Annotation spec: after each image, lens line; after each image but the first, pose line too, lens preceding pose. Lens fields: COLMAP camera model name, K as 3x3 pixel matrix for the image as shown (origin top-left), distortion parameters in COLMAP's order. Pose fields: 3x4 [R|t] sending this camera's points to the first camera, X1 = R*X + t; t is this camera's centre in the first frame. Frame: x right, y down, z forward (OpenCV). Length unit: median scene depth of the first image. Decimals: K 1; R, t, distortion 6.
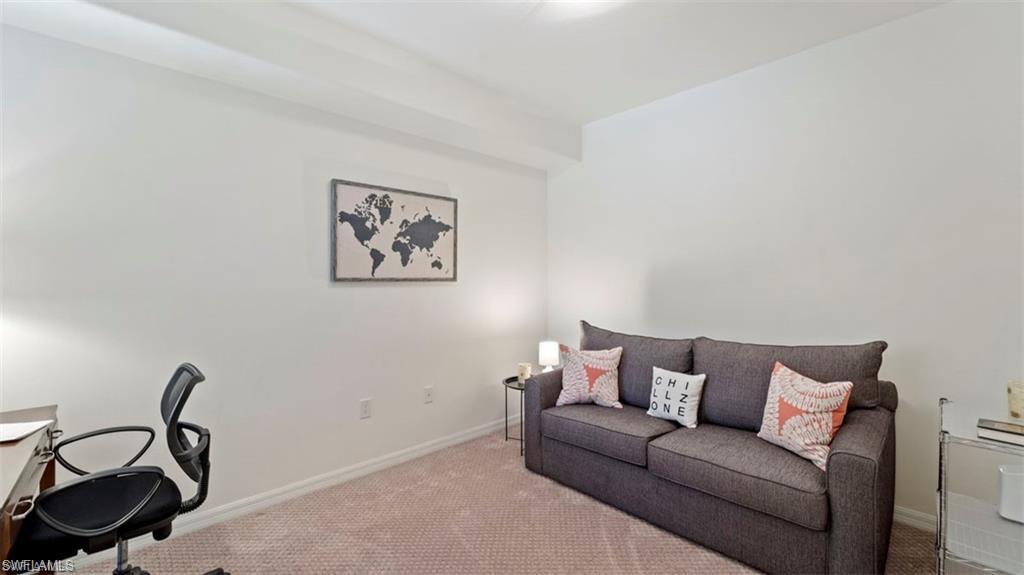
lens RADIAL K [[414.2, 0, 512.8], [0, 414.2, 282.8], [0, 0, 1]] dist [0.002181, 0.000162]
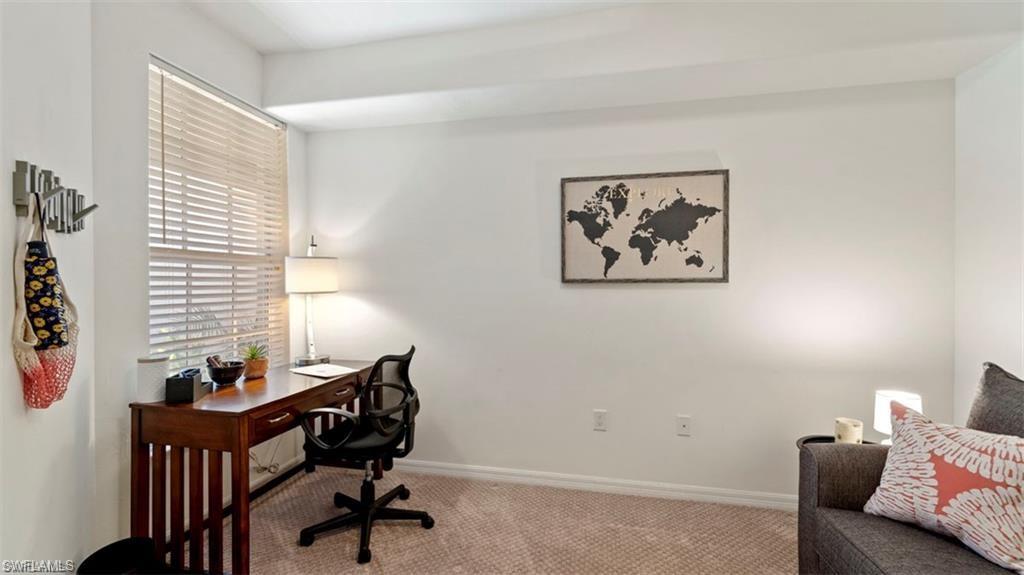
lens RADIAL K [[414.2, 0, 511.7], [0, 414.2, 289.7], [0, 0, 1]] dist [0.002181, 0.000162]
pose [[0.569386, 0.011416, -0.821991, 0.286031], [-0.003812, 0.999929, 0.011246, 0.002502], [0.822062, -0.003270, 0.569389, 0.311464]]
